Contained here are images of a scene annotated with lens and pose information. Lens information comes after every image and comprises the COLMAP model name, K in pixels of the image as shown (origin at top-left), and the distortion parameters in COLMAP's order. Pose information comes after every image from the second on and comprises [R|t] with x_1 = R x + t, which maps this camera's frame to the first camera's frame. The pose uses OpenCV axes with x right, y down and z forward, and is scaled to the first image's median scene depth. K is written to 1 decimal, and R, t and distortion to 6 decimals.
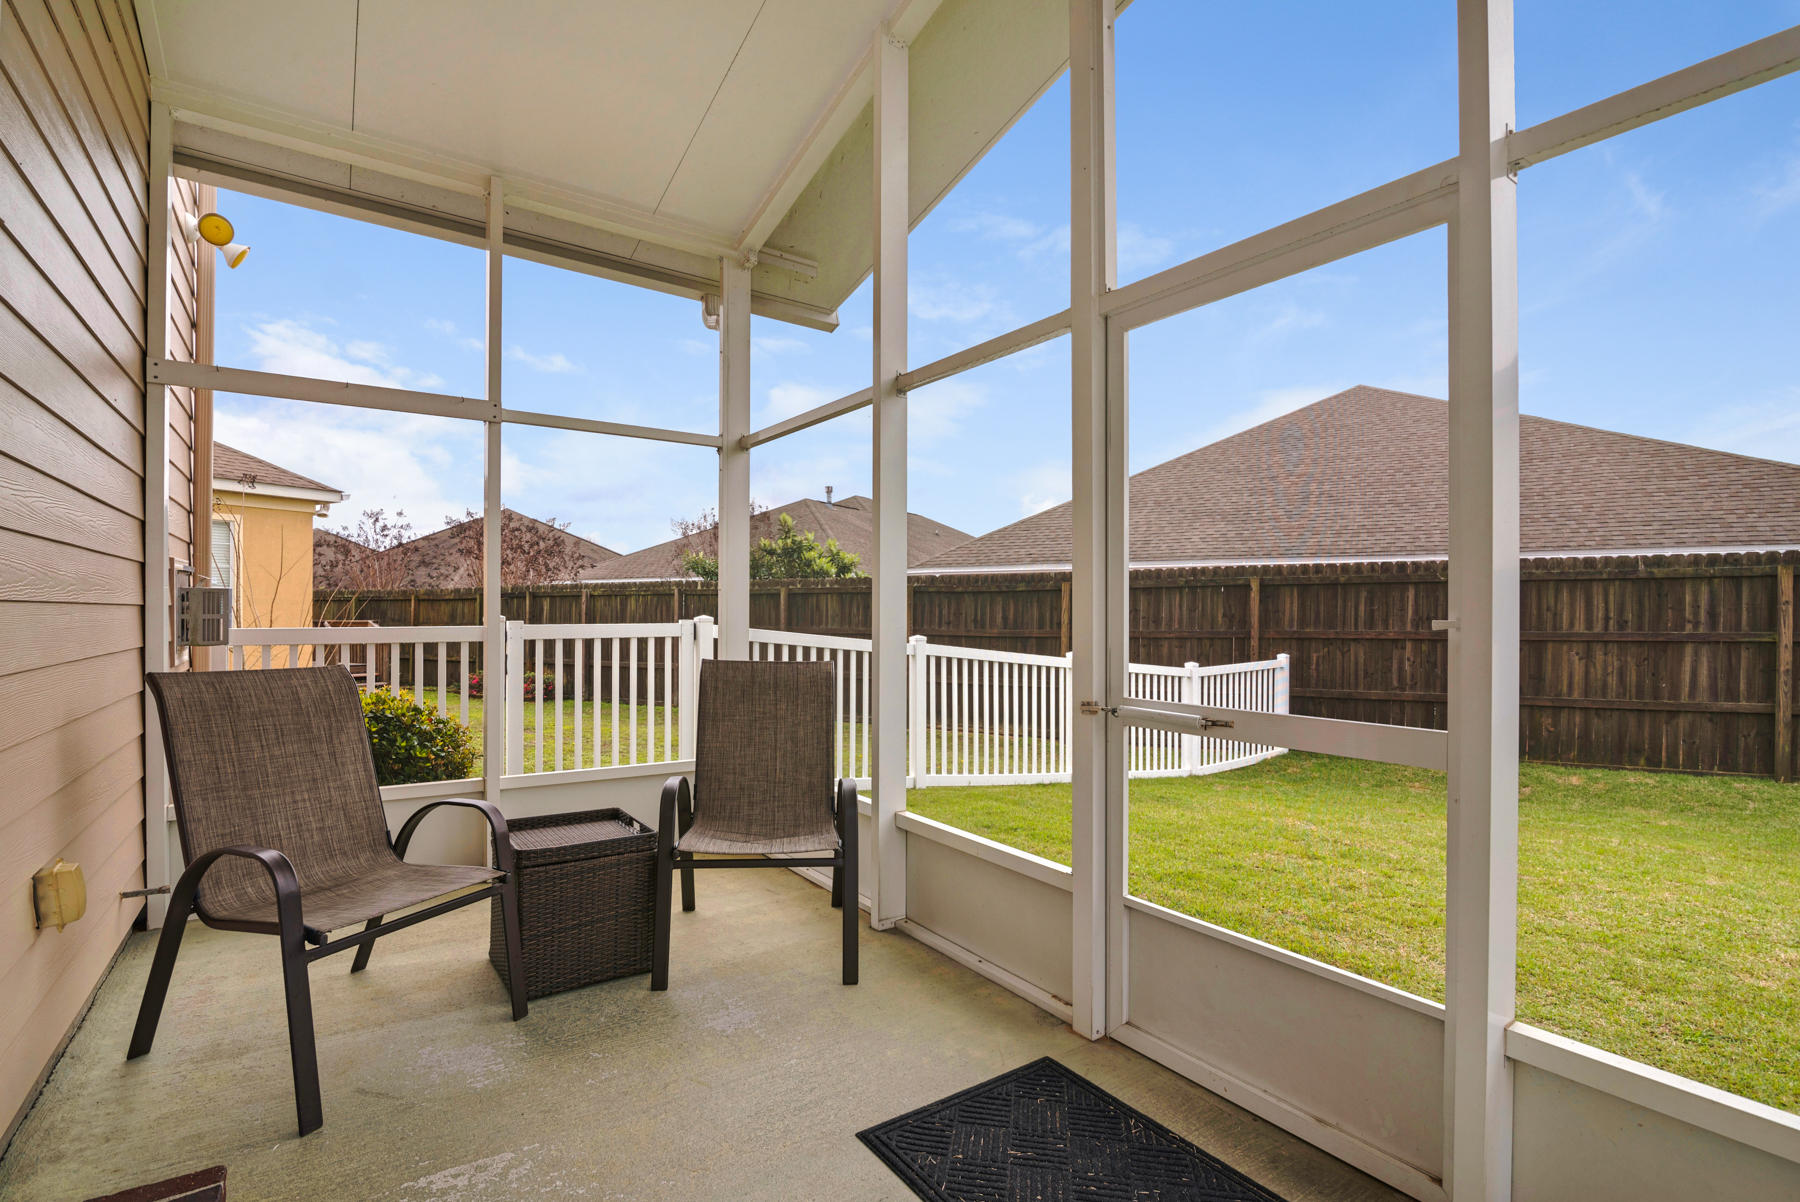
lens RADIAL K [[839.5, 0, 855.6], [0, 839.5, 605.2], [0, 0, 1]] dist [-0.005361, -0.000747]
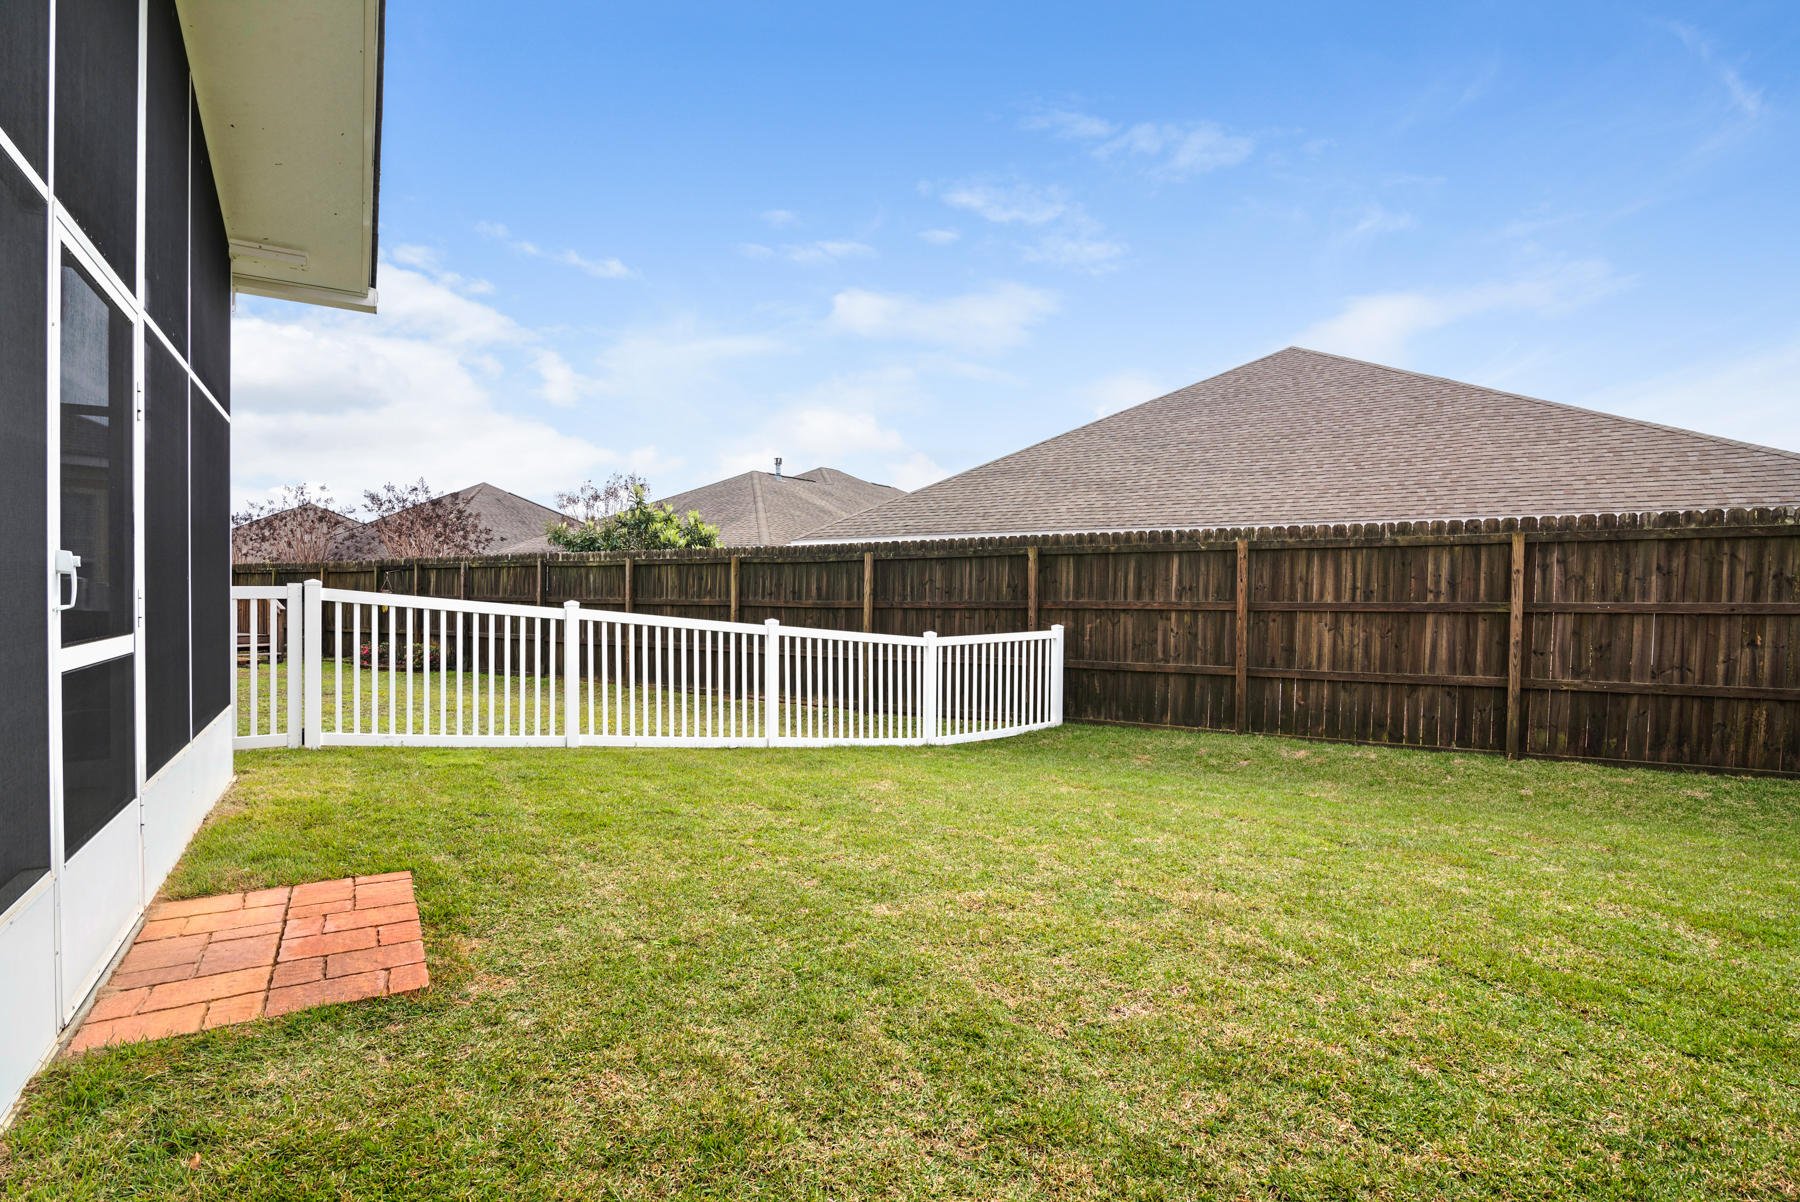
lens RADIAL K [[880.3, 0, 900.0], [0, 880.3, 601.0], [0, 0, 1]] dist [-0.003242, -0.000032]
pose [[0.998172, 0.003055, -0.060353, 0.436111], [-0.001887, 0.999810, 0.019396, 0.011742], [0.060400, -0.019247, 0.997989, -0.045308]]
